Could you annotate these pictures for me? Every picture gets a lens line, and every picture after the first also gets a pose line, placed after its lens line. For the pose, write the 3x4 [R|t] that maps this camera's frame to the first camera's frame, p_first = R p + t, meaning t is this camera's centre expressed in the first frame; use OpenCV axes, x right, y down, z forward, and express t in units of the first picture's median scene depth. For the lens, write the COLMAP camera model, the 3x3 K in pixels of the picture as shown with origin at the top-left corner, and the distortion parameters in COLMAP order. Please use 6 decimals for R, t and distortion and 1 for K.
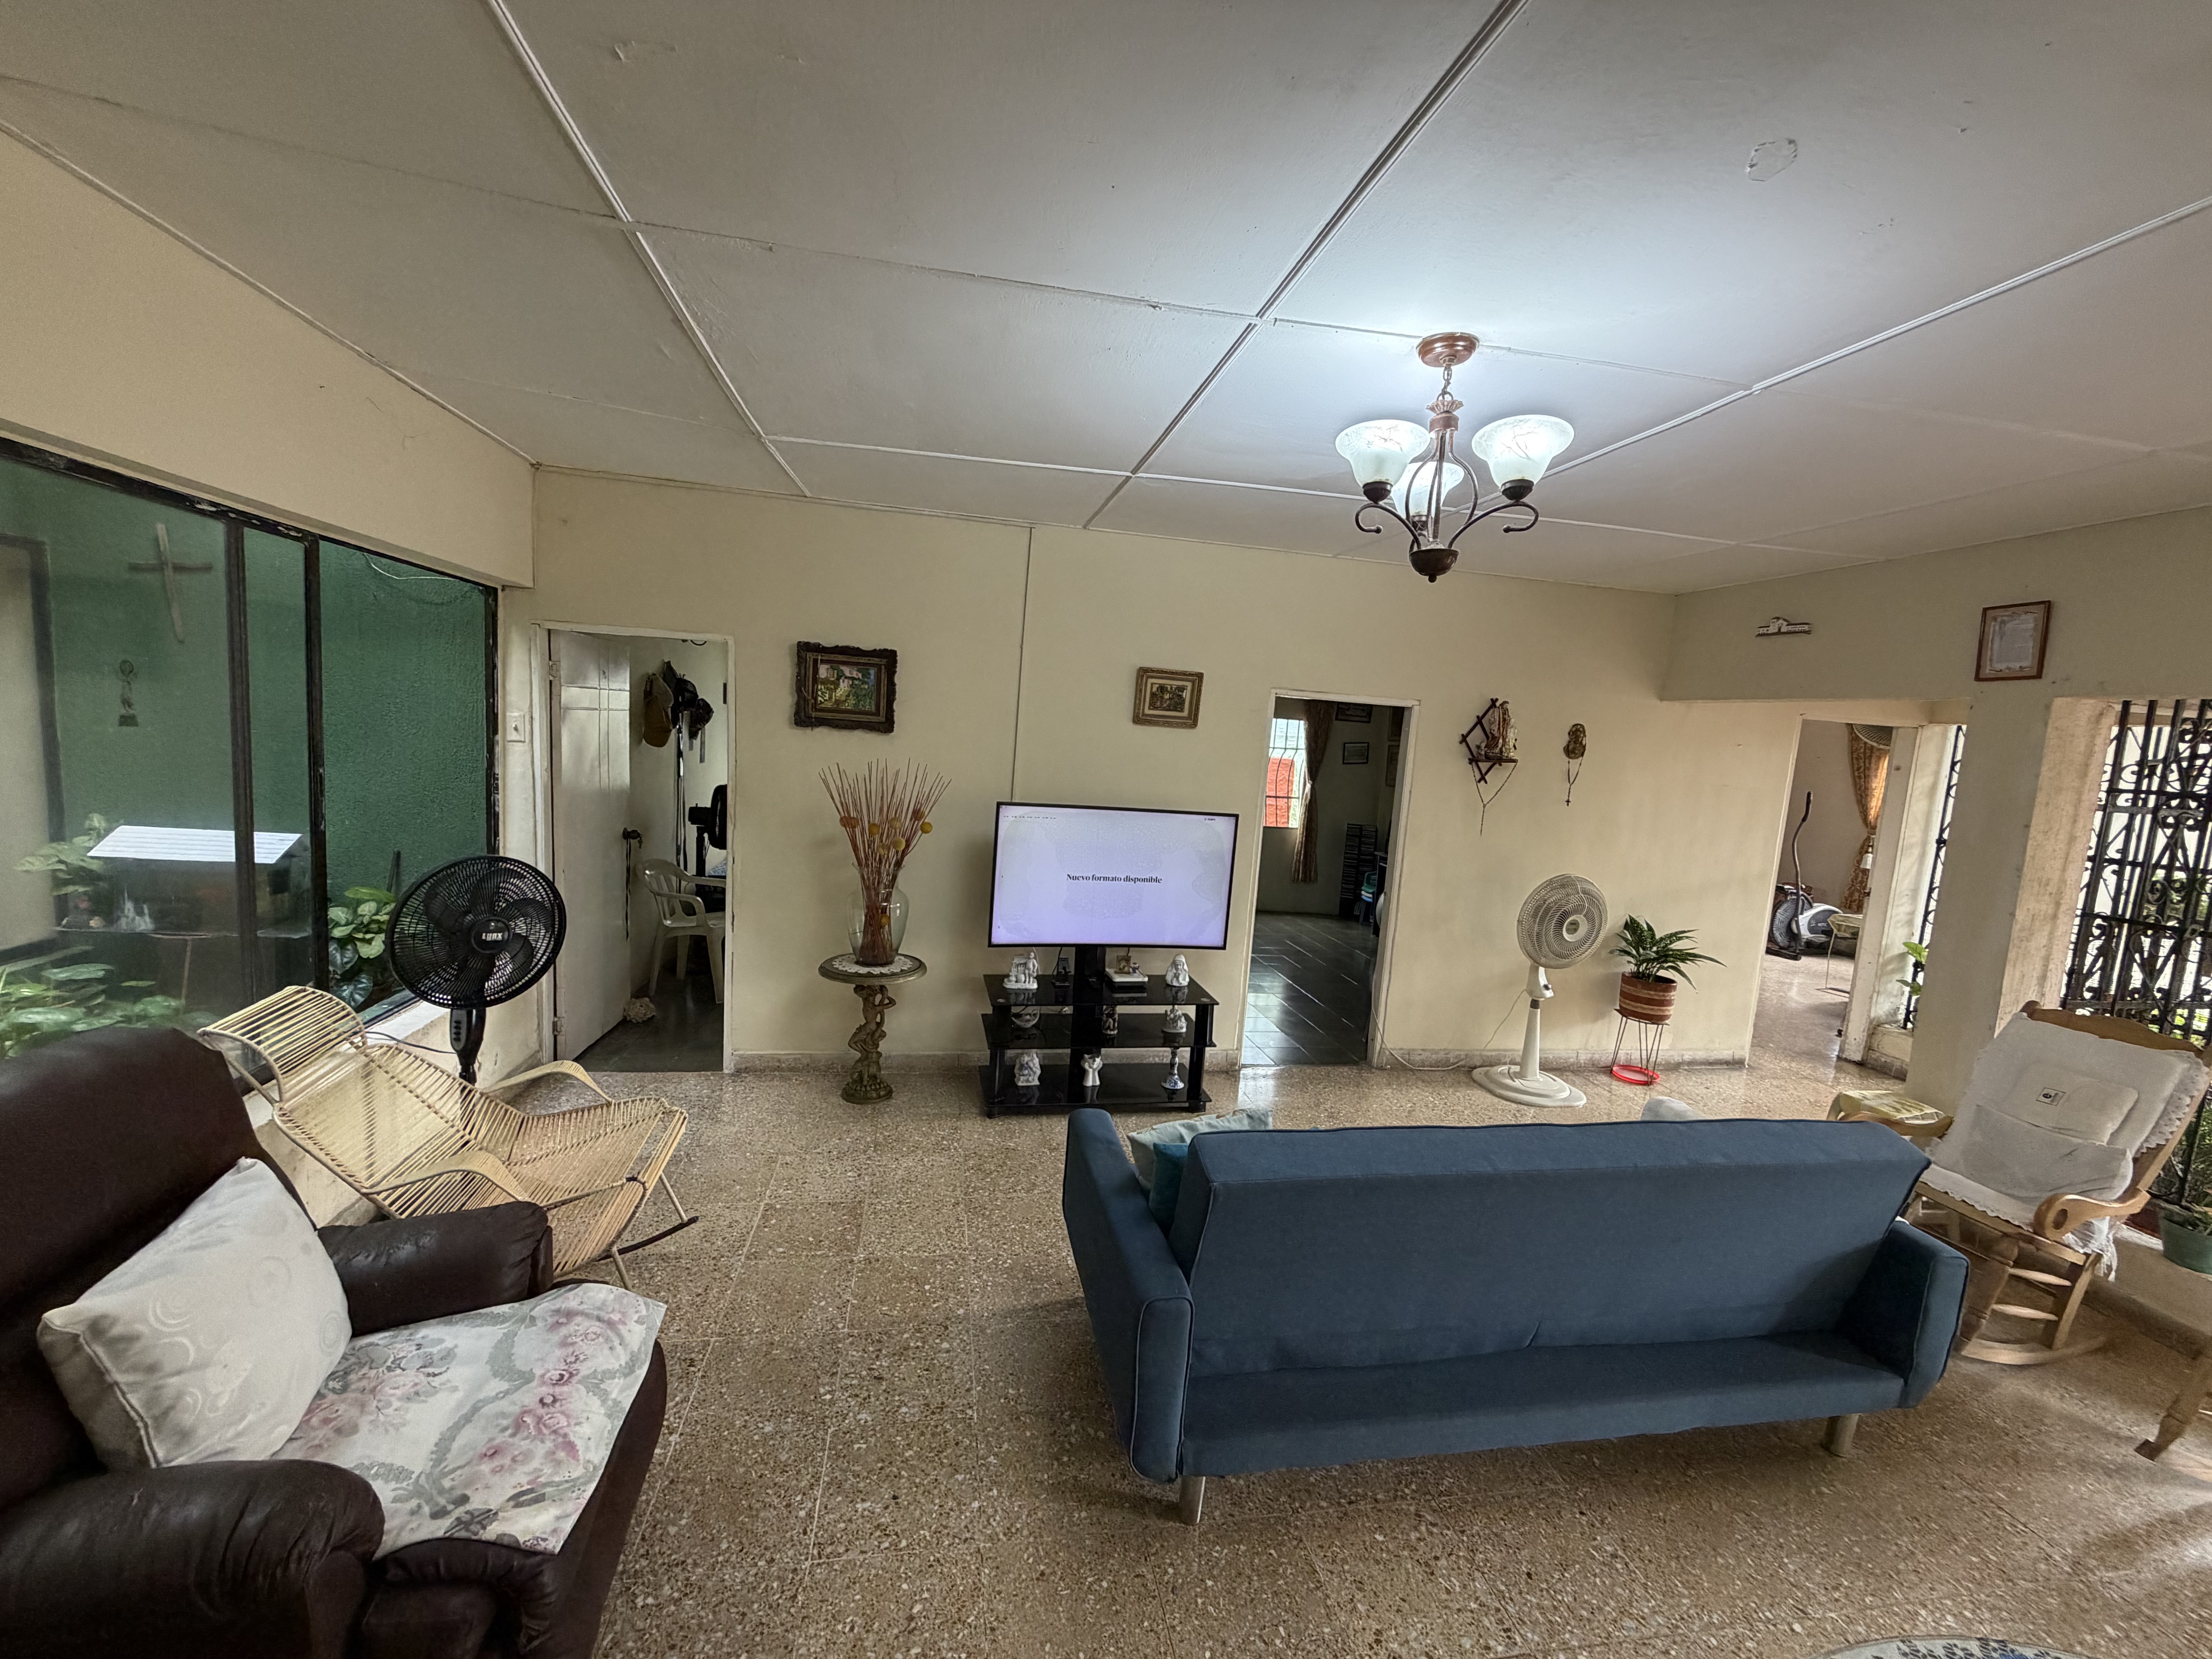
lens RADIAL K [[880.5, 0, 1098.6], [0, 880.5, 830.3], [0, 0, 1]] dist [-0.000117, 0.000279]
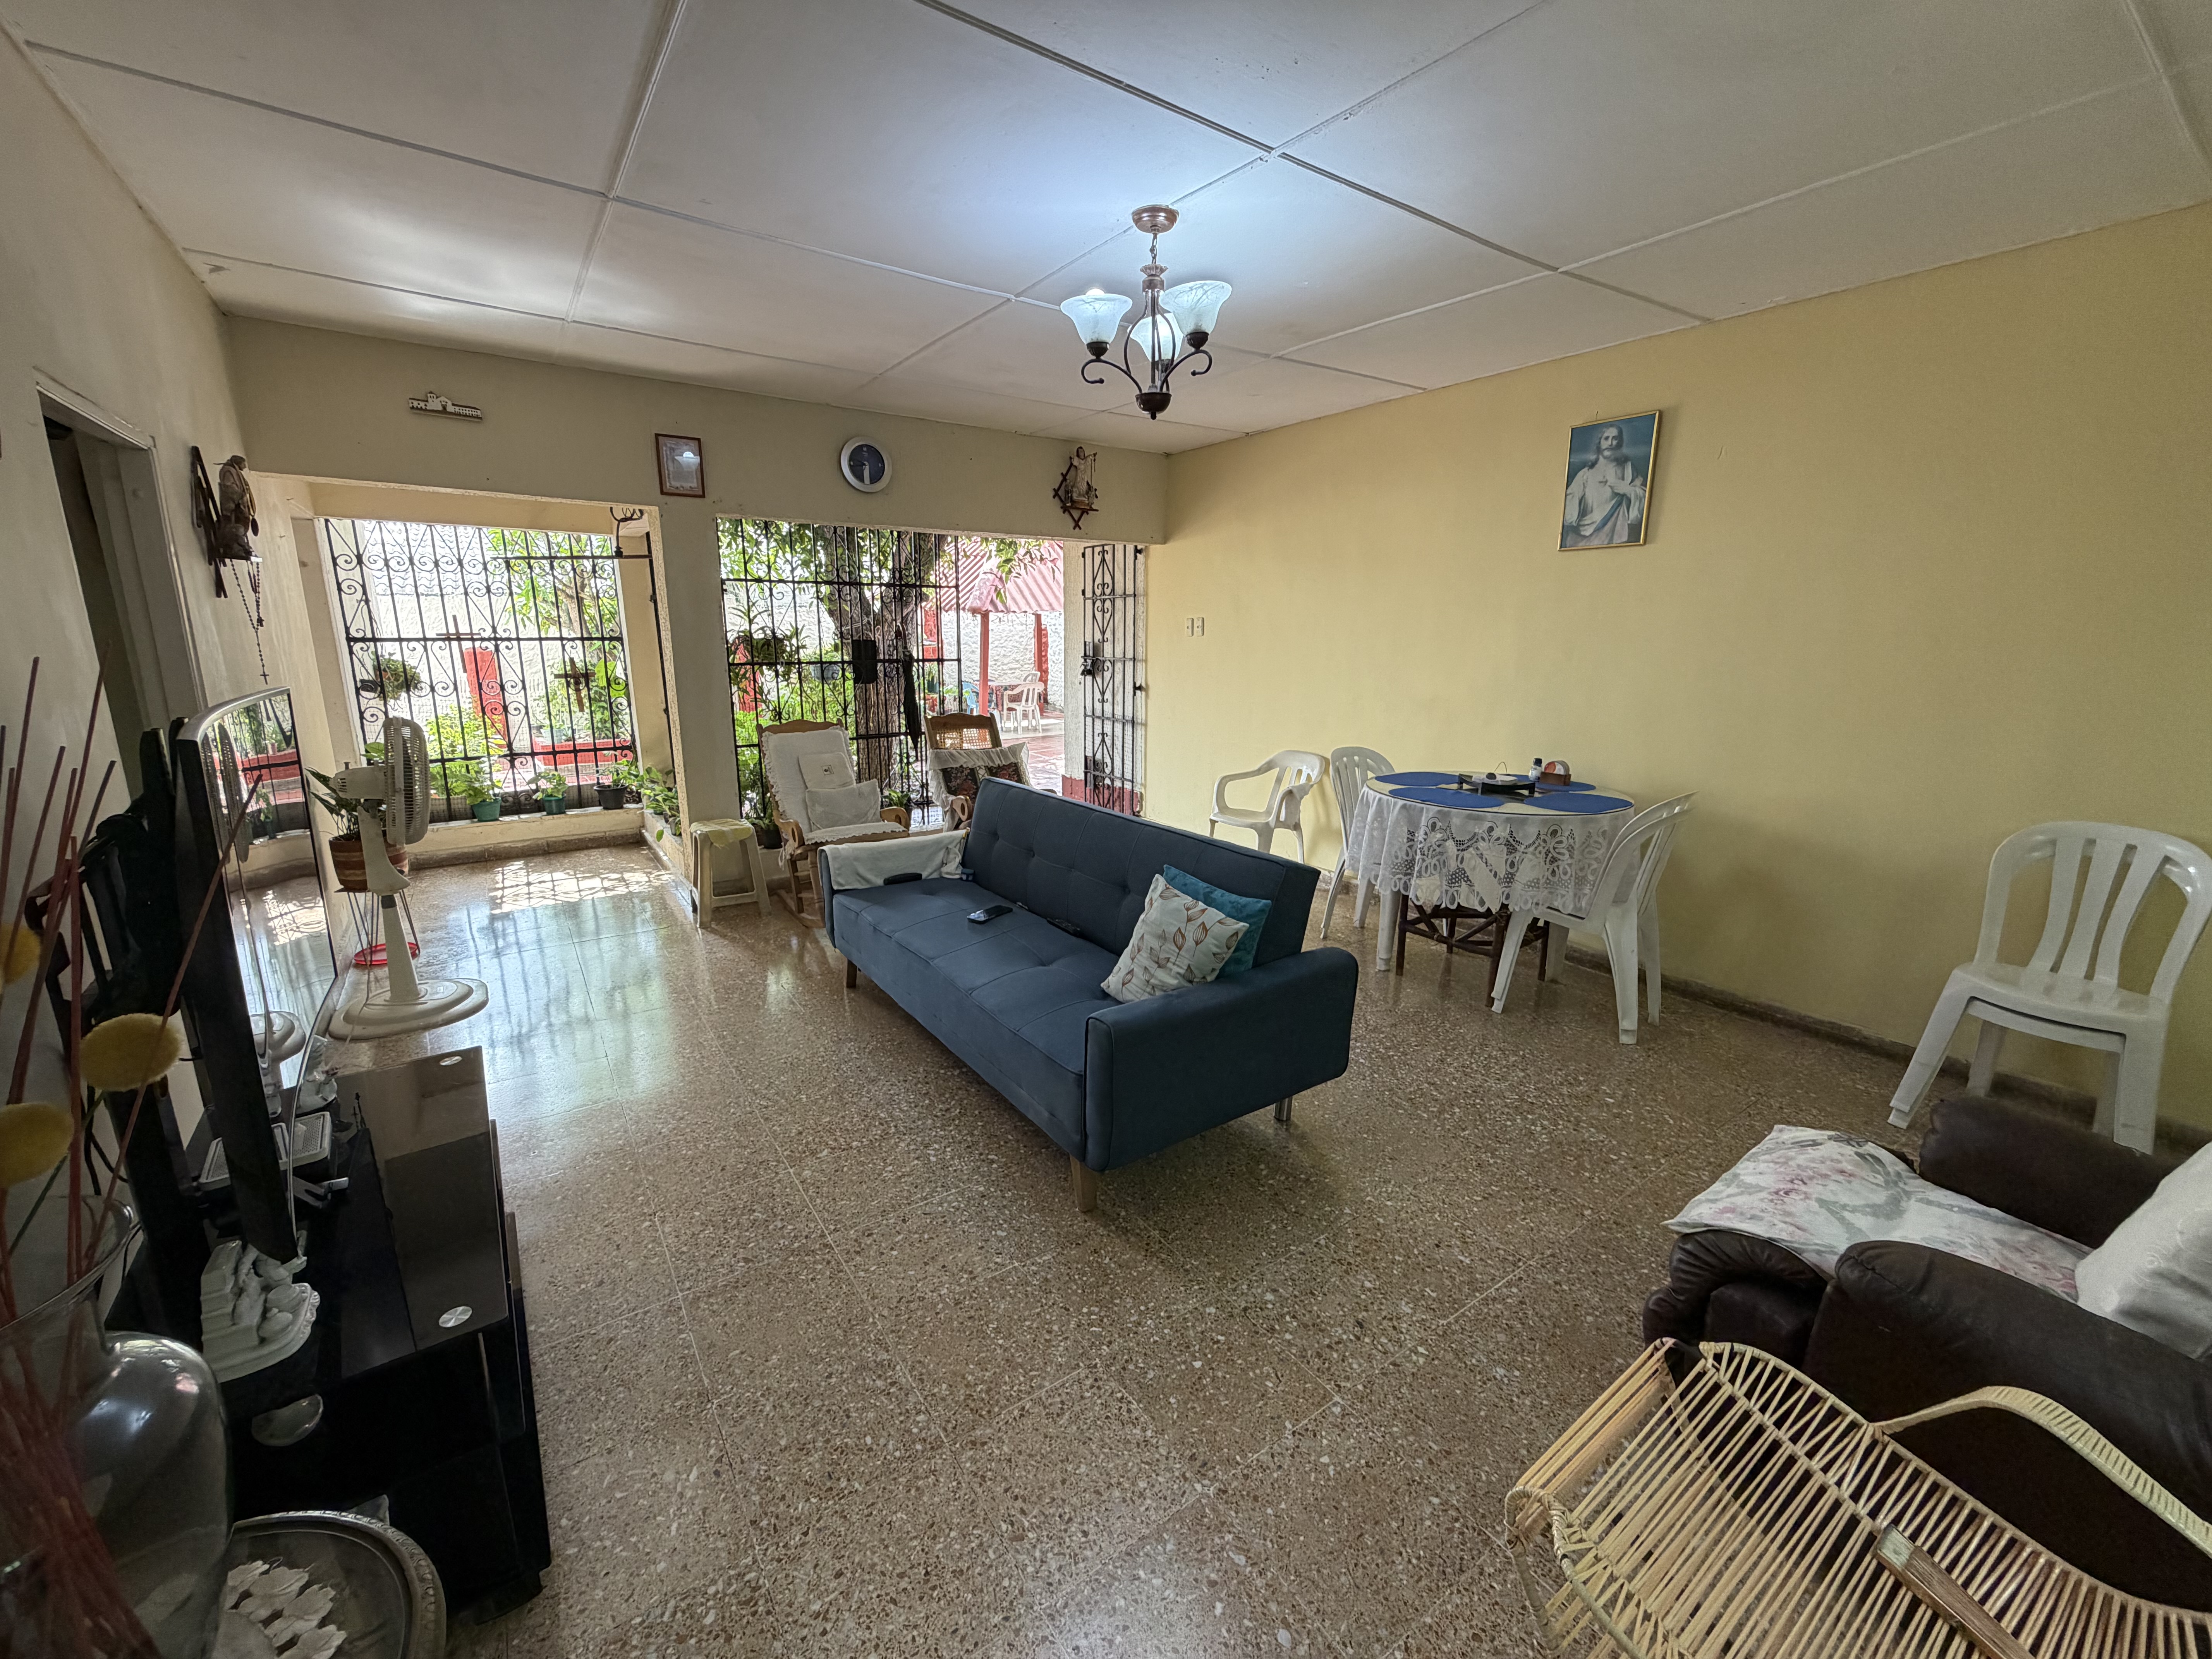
lens RADIAL K [[880.5, 0, 1098.6], [0, 880.5, 830.3], [0, 0, 1]] dist [-0.000117, 0.000279]
pose [[-0.403925, -0.272598, 0.873232, -0.426948], [0.064855, 0.943634, 0.324575, -0.068464], [-0.912490, 0.187738, -0.363478, 0.813370]]
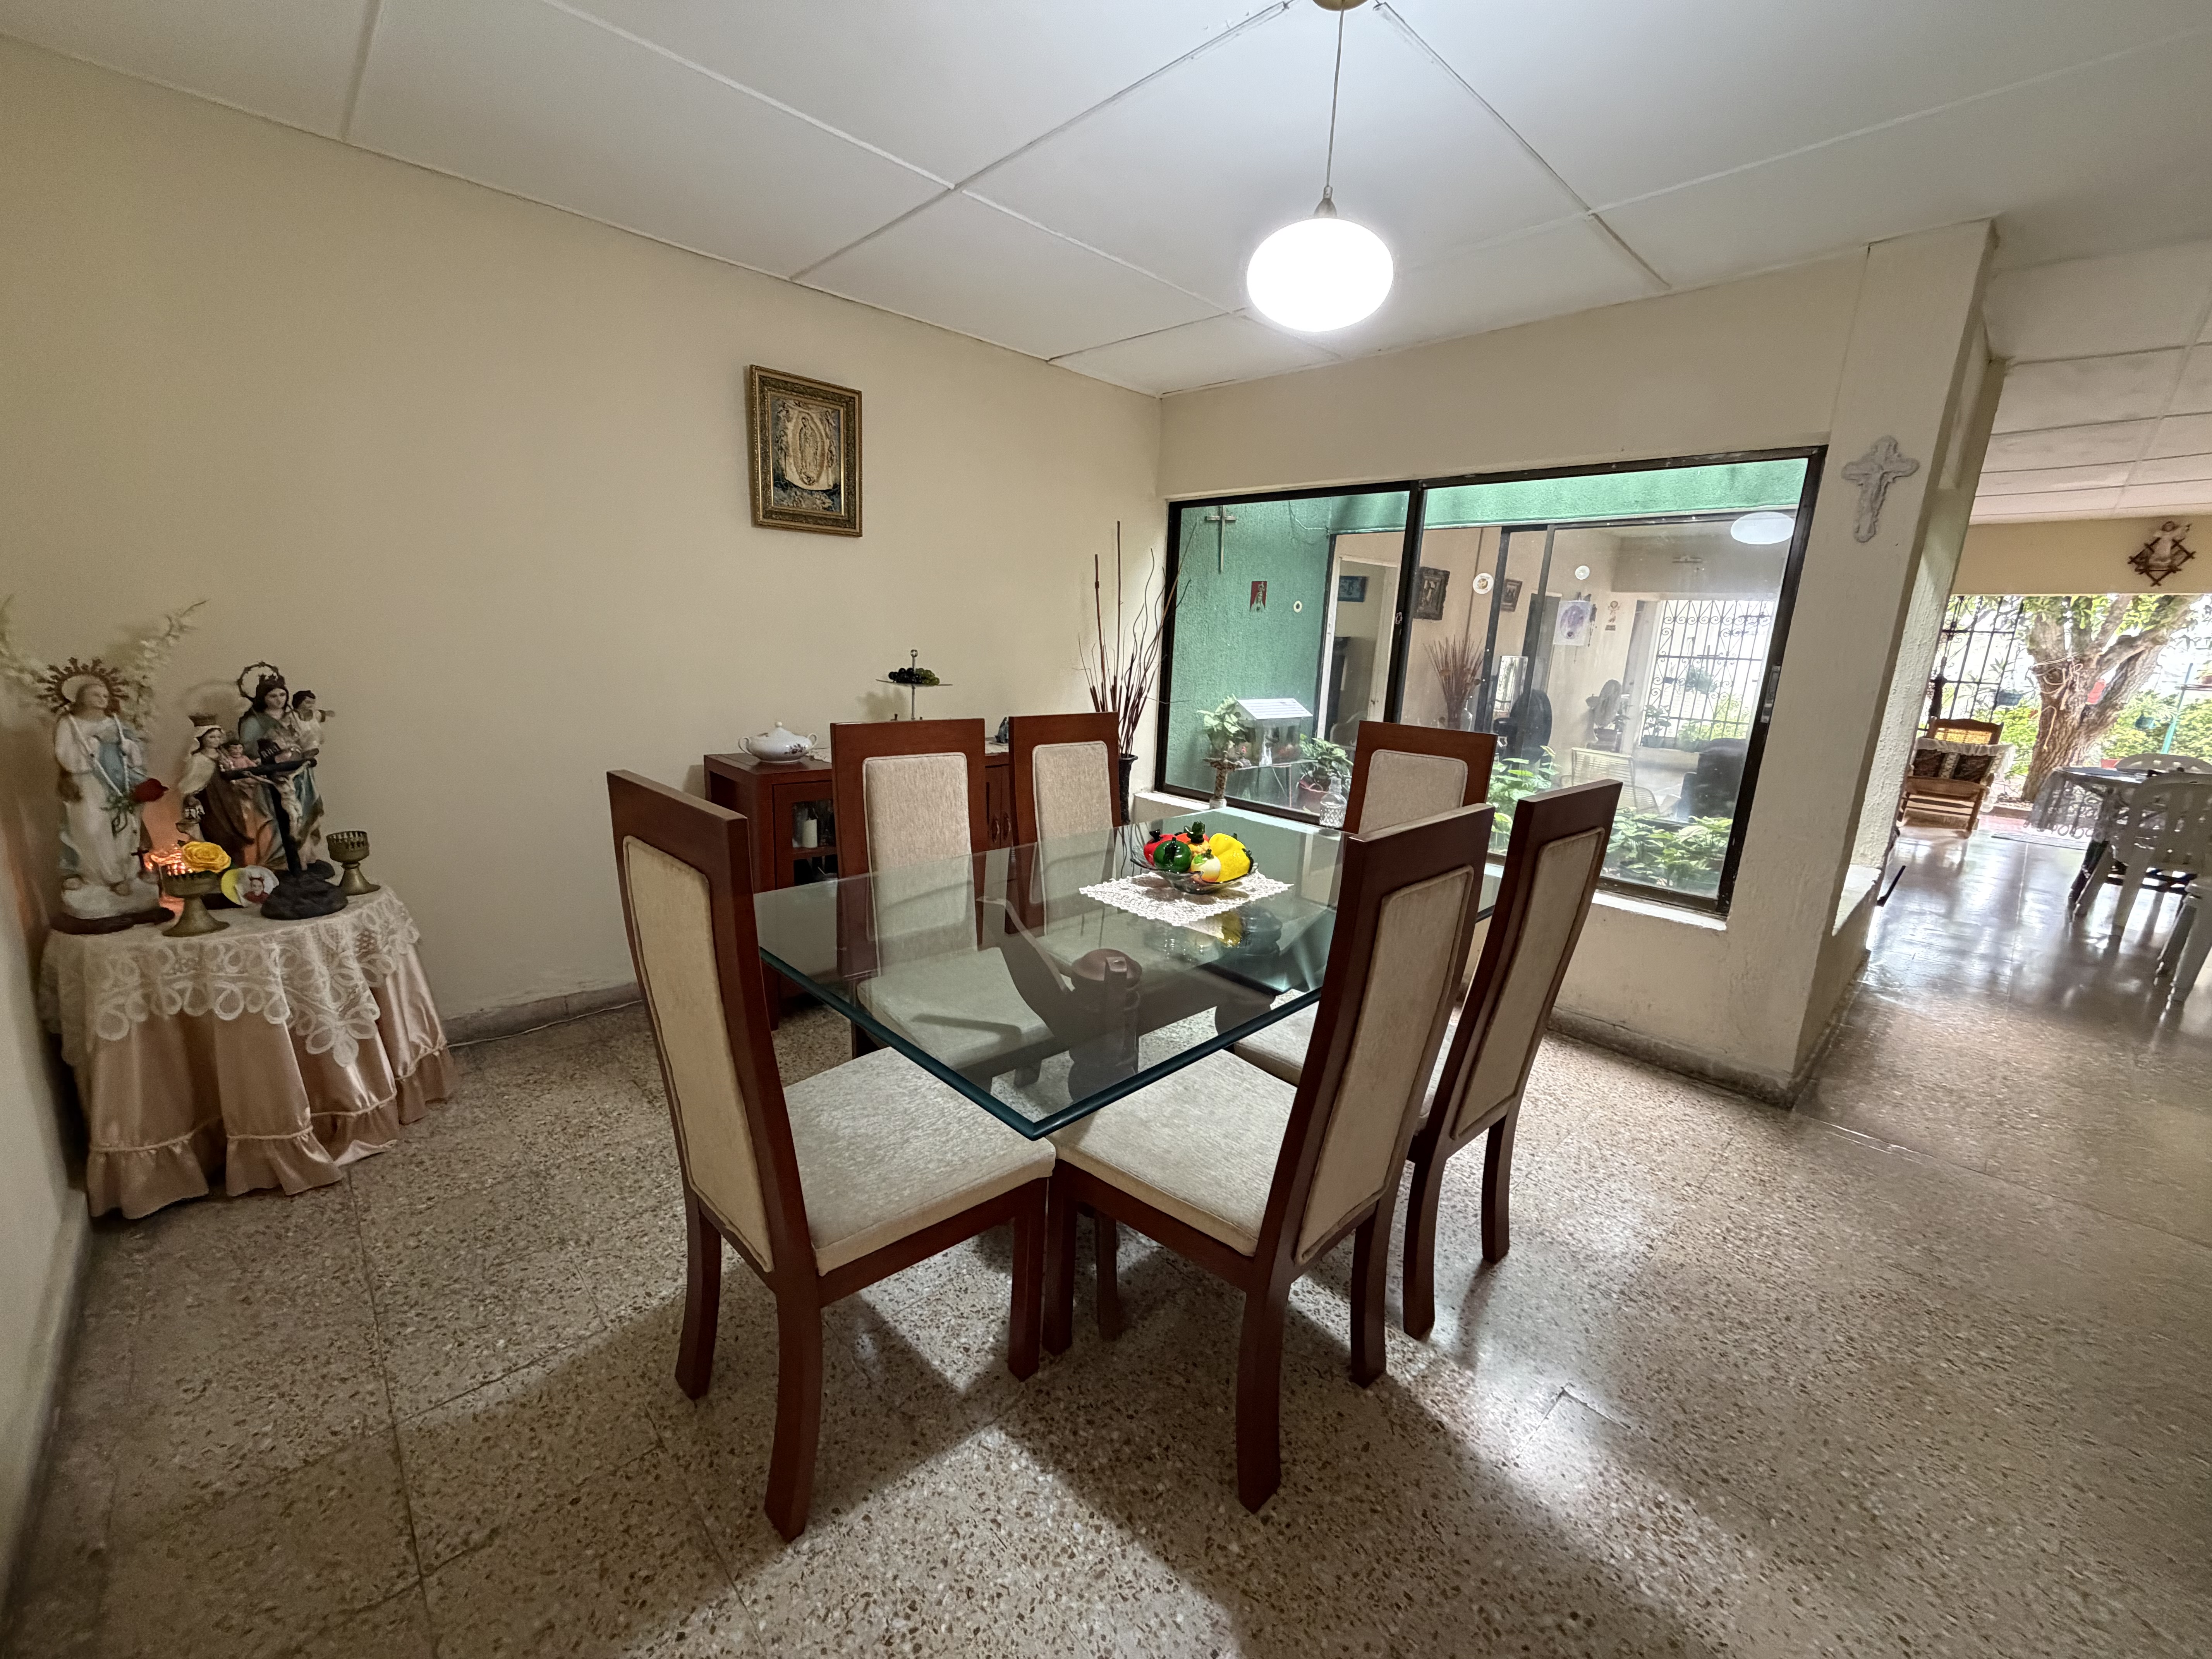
lens RADIAL K [[880.5, 0, 1098.6], [0, 880.5, 830.3], [0, 0, 1]] dist [-0.000117, 0.000279]
pose [[0.839200, -0.155312, 0.521172, -1.780725], [0.076793, 0.982592, 0.169165, -0.049085], [-0.538373, -0.101941, 0.836518, -0.134518]]
